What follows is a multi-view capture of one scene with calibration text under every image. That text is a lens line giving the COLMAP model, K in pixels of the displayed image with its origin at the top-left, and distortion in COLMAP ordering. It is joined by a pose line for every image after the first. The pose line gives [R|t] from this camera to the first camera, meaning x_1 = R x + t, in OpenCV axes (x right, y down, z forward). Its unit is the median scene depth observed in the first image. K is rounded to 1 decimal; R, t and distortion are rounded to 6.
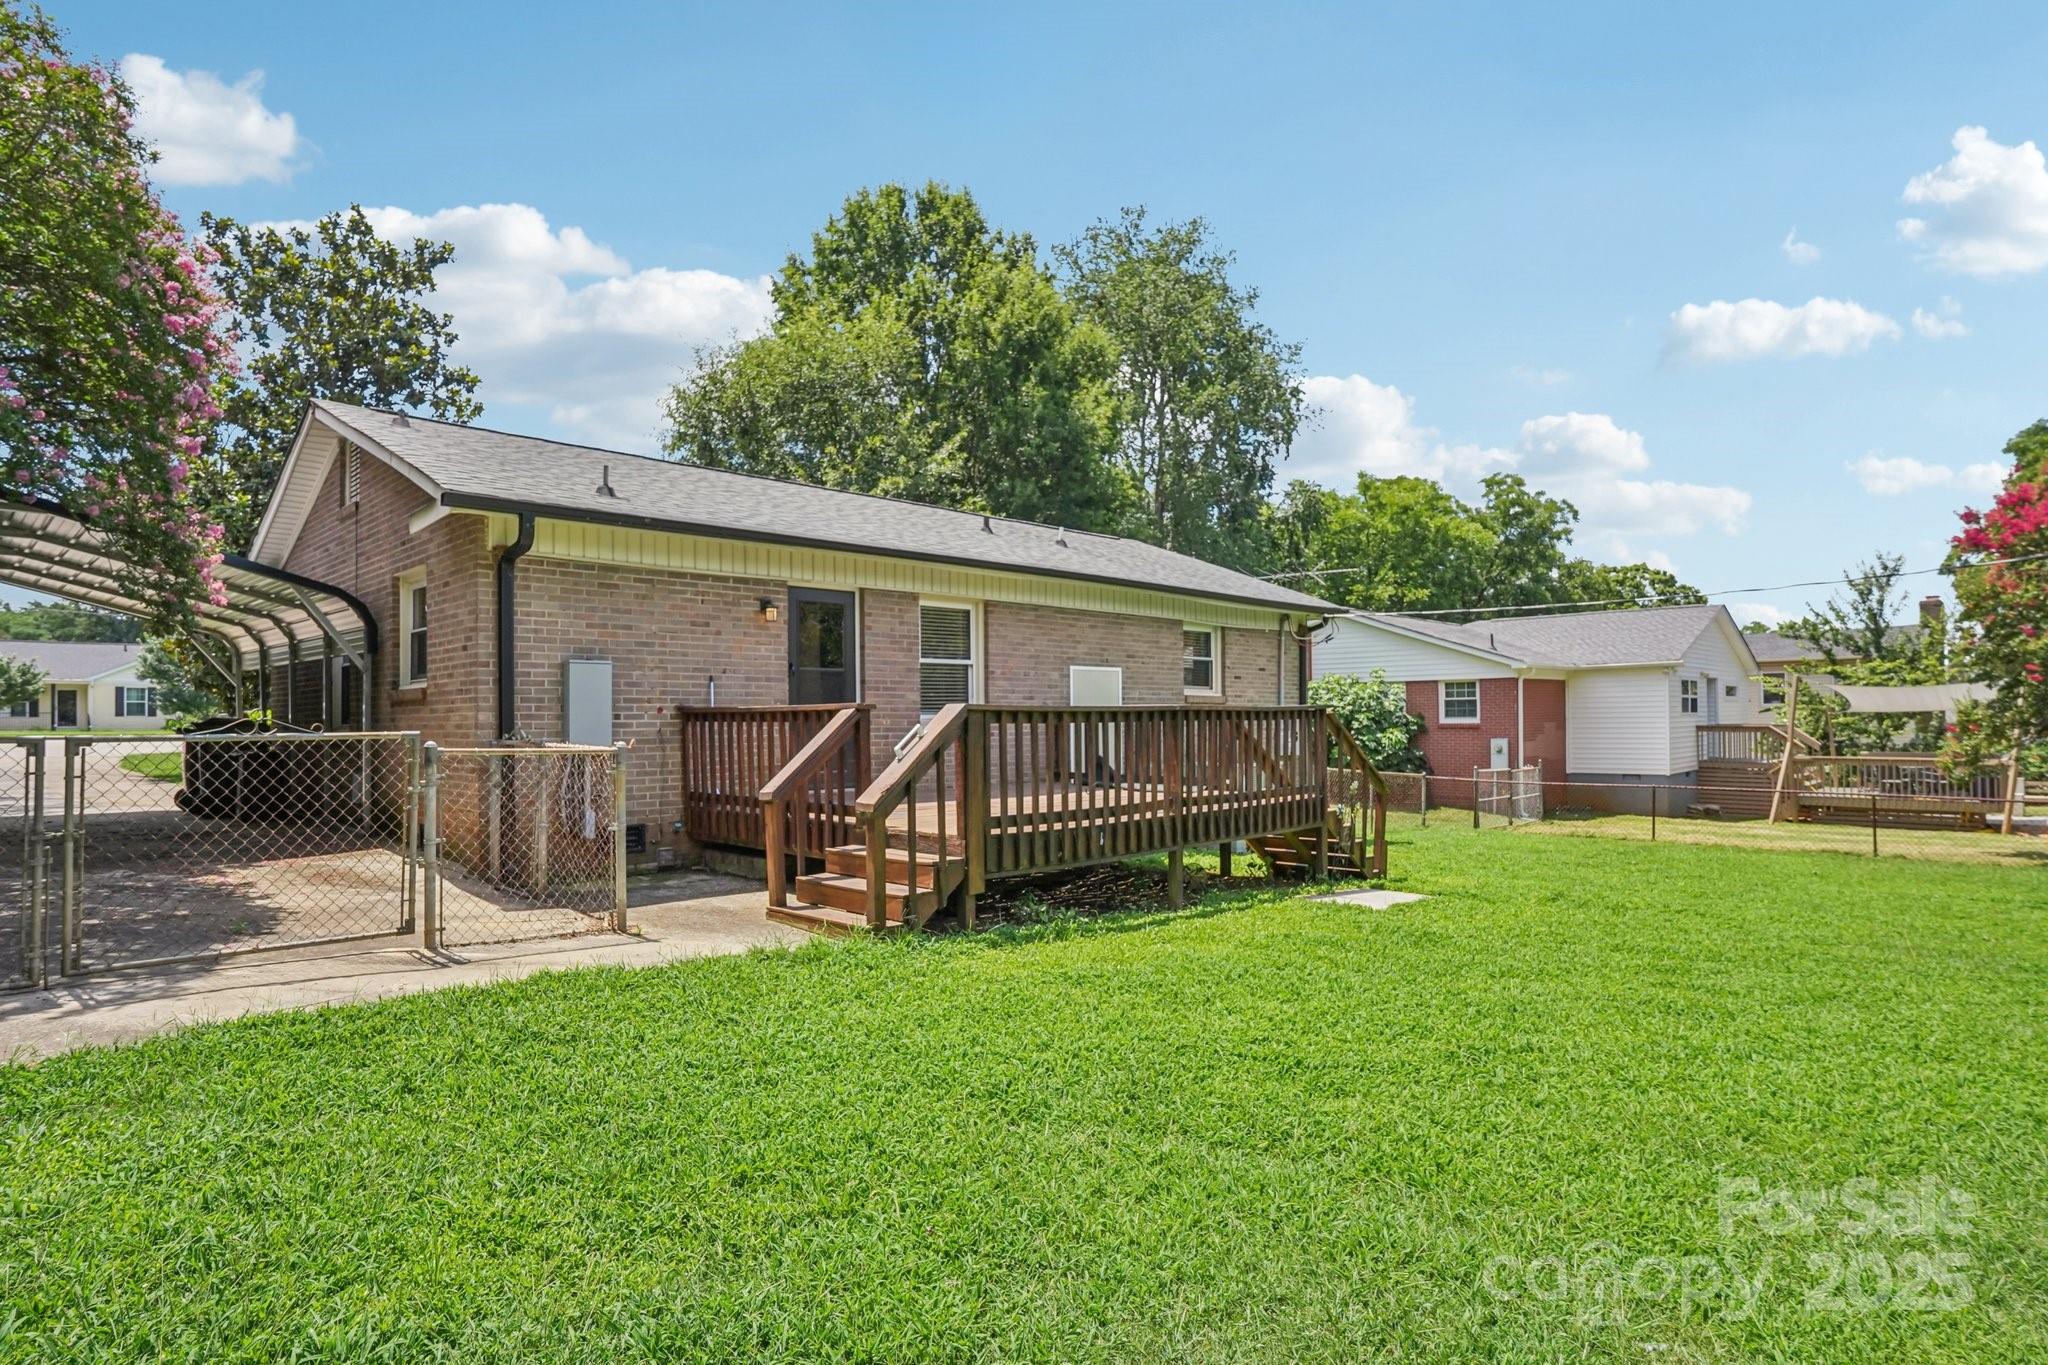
lens RADIAL K [[1094.2, 0, 1035.0], [0, 1094.2, 701.1], [0, 0, 1]] dist [-0.067099, 0.041225]
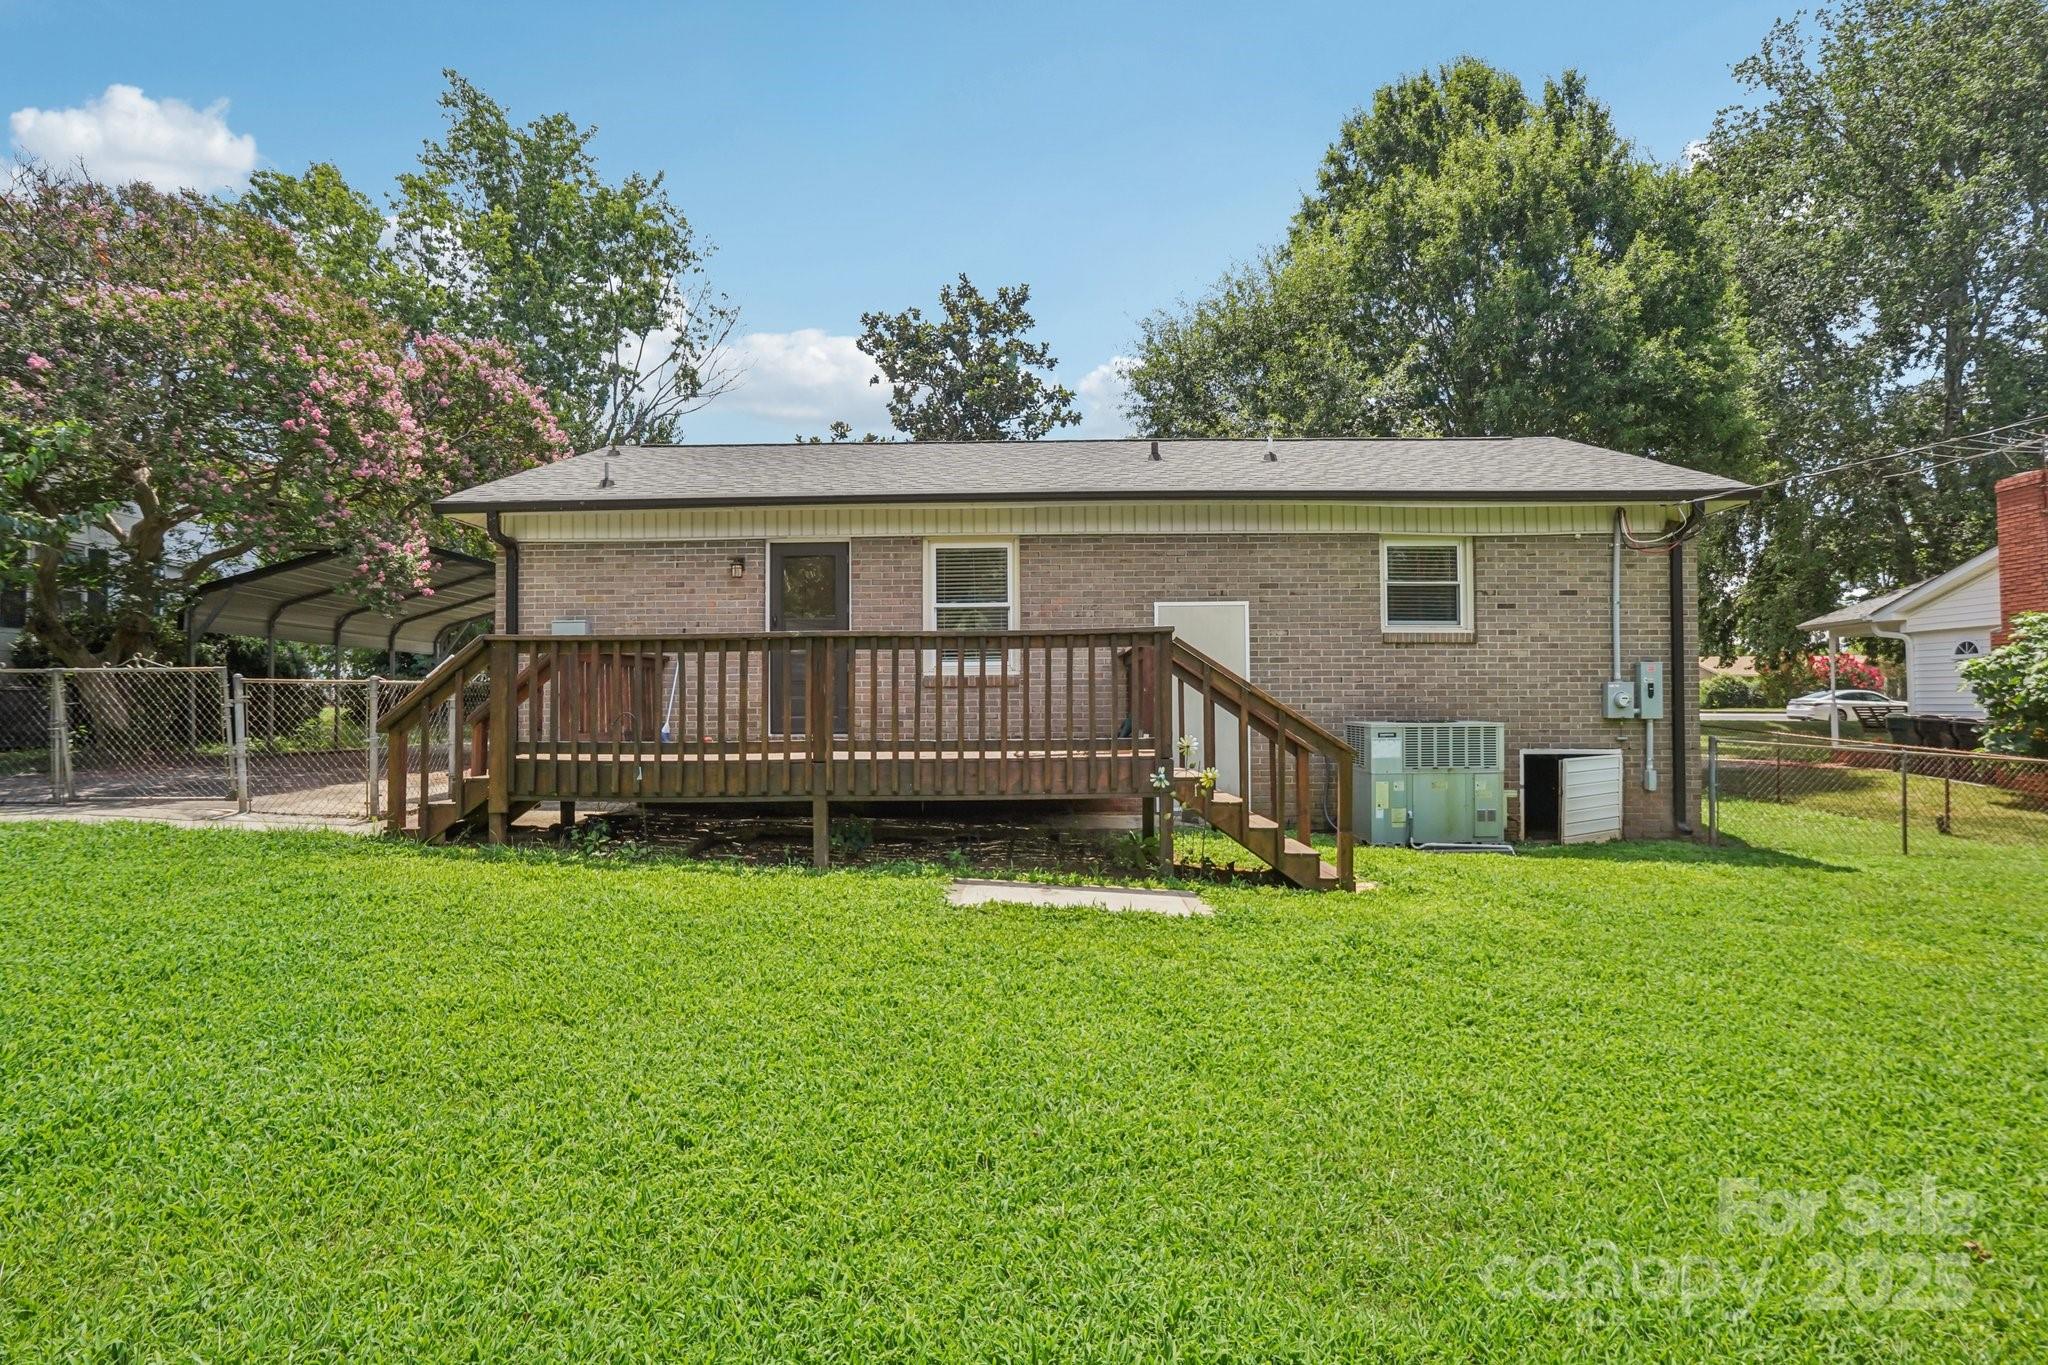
lens RADIAL K [[1094.2, 0, 1026.7], [0, 1094.2, 683.6], [0, 0, 1]] dist [-0.067099, 0.041225]
pose [[0.700456, -0.019843, -0.713419, 0.611767], [0.018354, 0.999784, -0.009787, 0.041461], [0.713459, -0.006239, 0.700669, 0.356104]]
